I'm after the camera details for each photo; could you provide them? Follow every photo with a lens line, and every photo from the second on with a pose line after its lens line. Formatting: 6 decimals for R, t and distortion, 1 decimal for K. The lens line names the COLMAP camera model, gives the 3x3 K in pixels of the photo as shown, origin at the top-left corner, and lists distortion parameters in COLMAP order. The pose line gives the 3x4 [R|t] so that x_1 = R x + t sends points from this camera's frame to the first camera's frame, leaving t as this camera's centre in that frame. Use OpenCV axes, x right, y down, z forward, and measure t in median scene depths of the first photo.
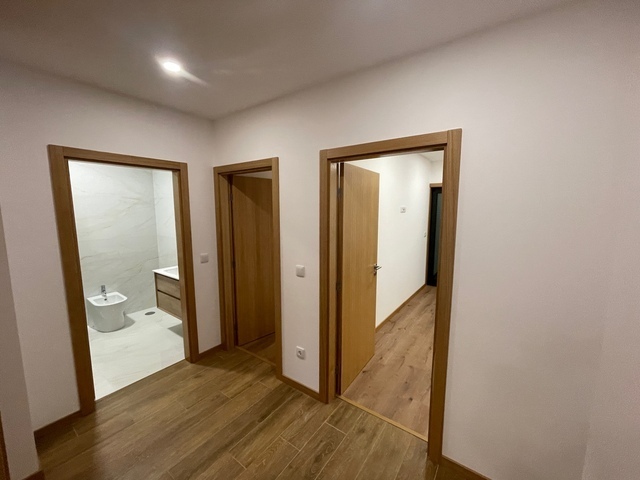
lens RADIAL K [[259.1, 0, 320.3], [0, 259.1, 238.0], [0, 0, 1]] dist [-0.003652, -0.000119]
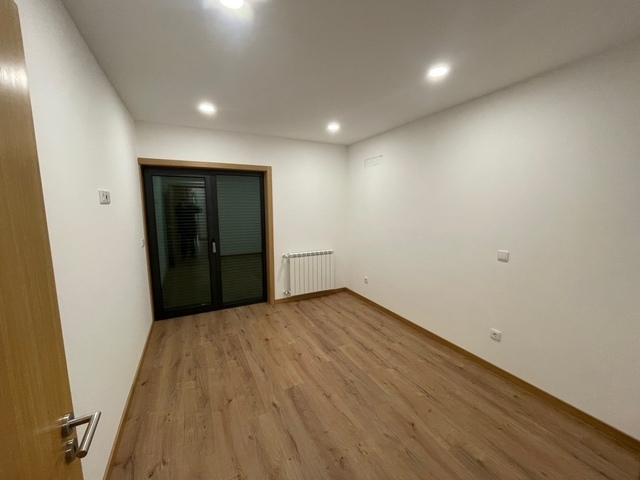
lens RADIAL K [[259.1, 0, 320.3], [0, 259.1, 238.0], [0, 0, 1]] dist [-0.003652, -0.000119]
pose [[0.462389, -0.116479, 0.878993, 0.092165], [0.097925, 0.991978, 0.079939, -0.041347], [-0.881253, 0.049113, 0.470086, 0.474665]]
